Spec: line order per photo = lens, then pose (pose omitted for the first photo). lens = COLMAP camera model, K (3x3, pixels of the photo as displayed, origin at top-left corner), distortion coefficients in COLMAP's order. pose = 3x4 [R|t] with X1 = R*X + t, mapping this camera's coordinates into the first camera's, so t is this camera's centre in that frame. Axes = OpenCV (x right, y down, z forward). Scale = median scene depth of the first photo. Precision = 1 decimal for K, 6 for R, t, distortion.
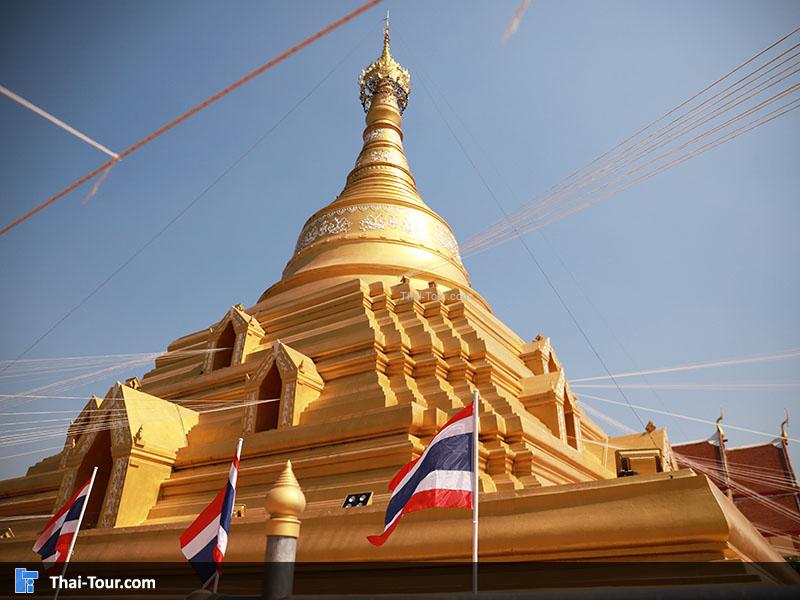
lens RADIAL K [[617.2, 0, 400.0], [0, 617.2, 300.0], [0, 0, 1]] dist [-0.070542, -0.000370]
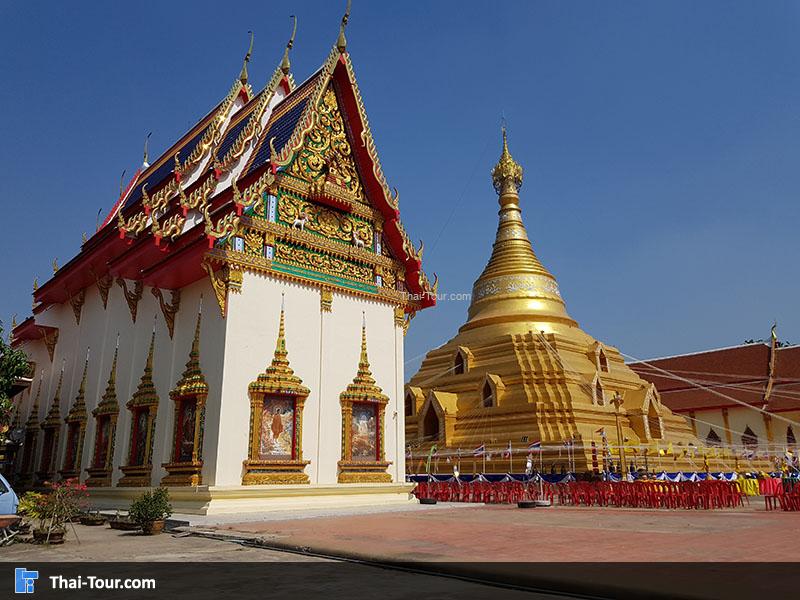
lens RADIAL K [[618.4, 0, 392.7], [0, 618.4, 290.3], [0, 0, 1]] dist [0.002167, -0.002669]
pose [[0.971083, -0.087555, -0.222108, 0.042117], [0.129819, 0.974416, 0.183469, -0.799225], [0.200362, -0.206998, 0.957605, -1.568128]]
